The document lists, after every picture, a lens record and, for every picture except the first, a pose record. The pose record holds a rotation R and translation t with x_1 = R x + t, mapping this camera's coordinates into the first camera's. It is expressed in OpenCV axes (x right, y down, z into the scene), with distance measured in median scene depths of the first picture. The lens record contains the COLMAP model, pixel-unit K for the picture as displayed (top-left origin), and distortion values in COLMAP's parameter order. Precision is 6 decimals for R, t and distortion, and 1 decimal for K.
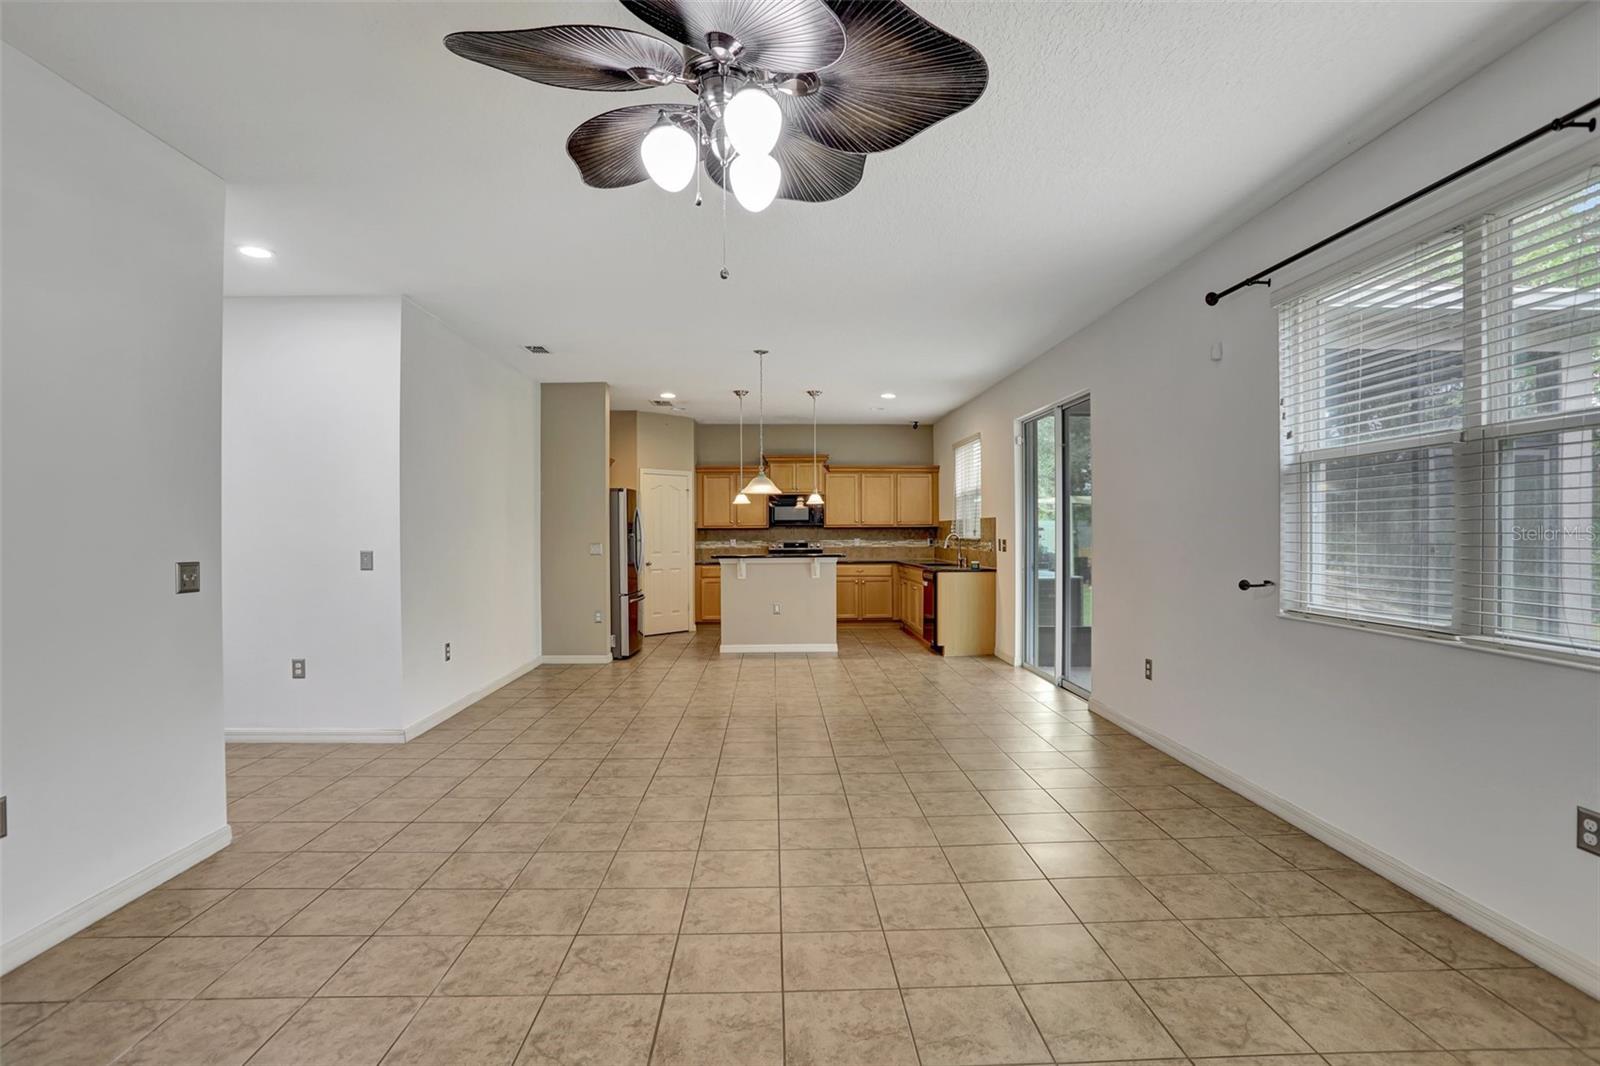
lens RADIAL K [[781.9, 0, 794.5], [0, 781.9, 534.8], [0, 0, 1]] dist [-0.059127, 0.019757]
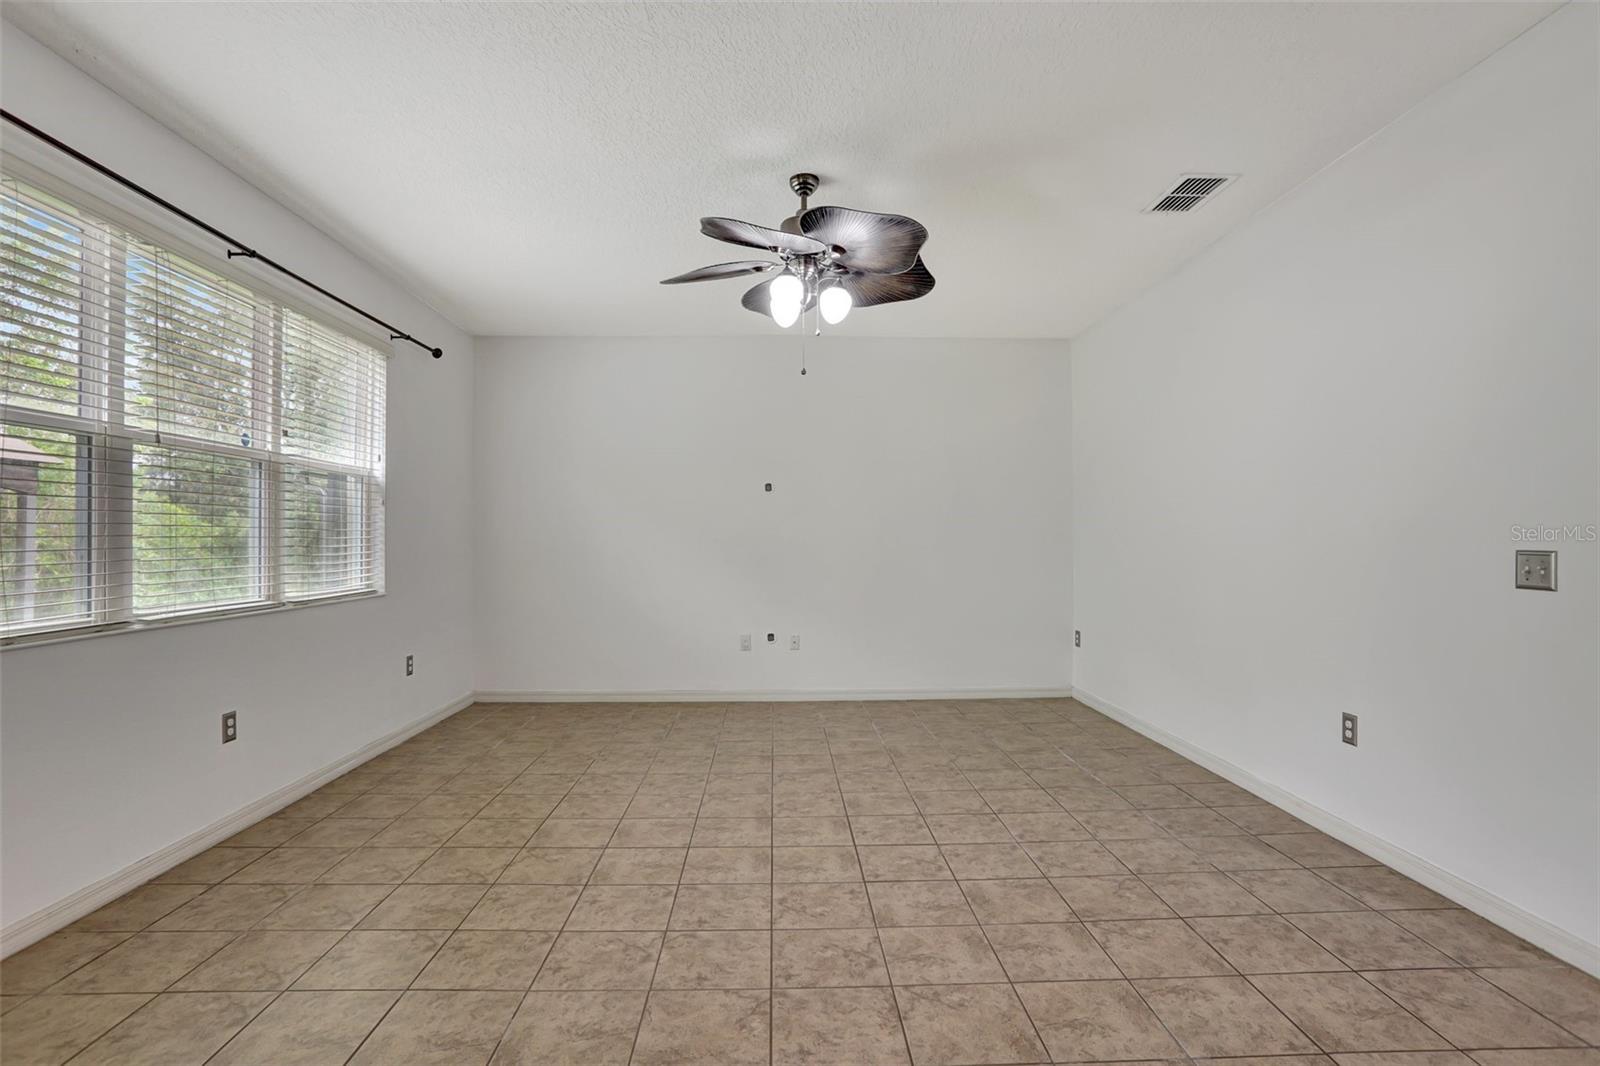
lens RADIAL K [[781.9, 0, 797.2], [0, 781.9, 527.9], [0, 0, 1]] dist [-0.059127, 0.019757]
pose [[-0.999980, 0.006316, -0.000983, -0.051917], [0.006326, 0.999928, -0.010218, 0.018481], [0.000918, -0.010224, -0.999947, 1.972827]]
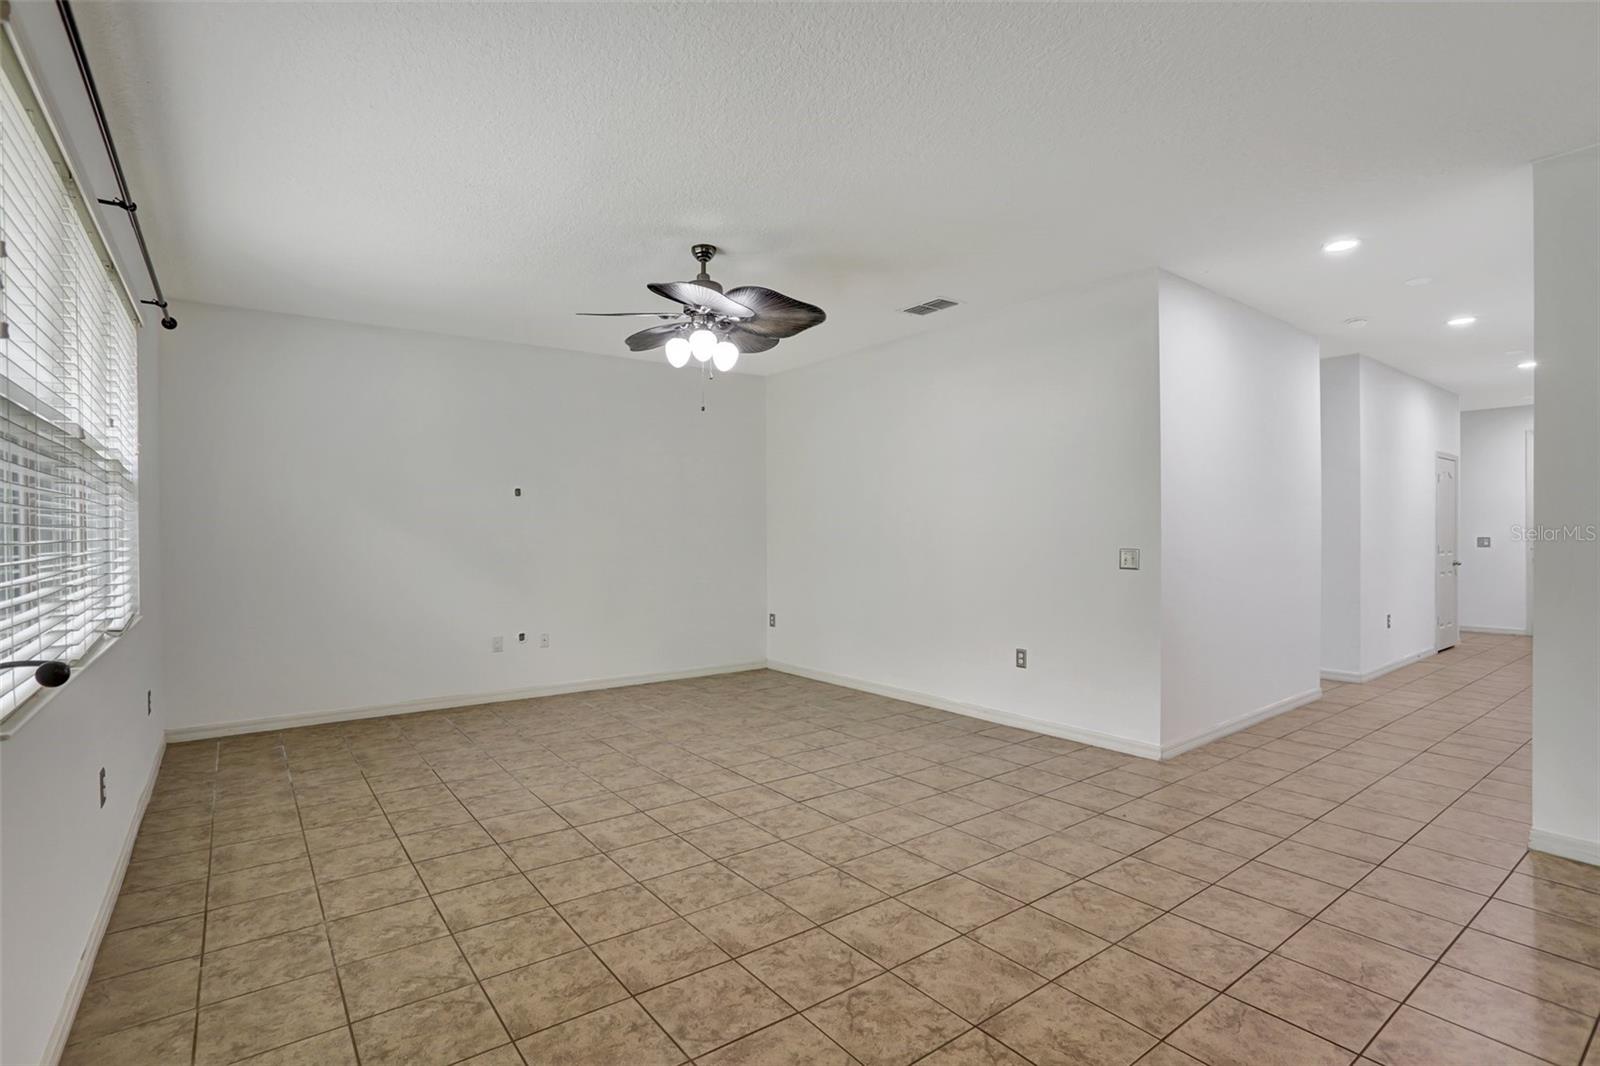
lens RADIAL K [[781.9, 0, 800.6], [0, 781.9, 533.6], [0, 0, 1]] dist [-0.059127, 0.019757]
pose [[-0.817077, 0.010674, -0.576429, 0.658856], [0.006359, 0.999935, 0.009502, -0.013732], [0.576493, 0.004098, -0.817092, 2.075093]]
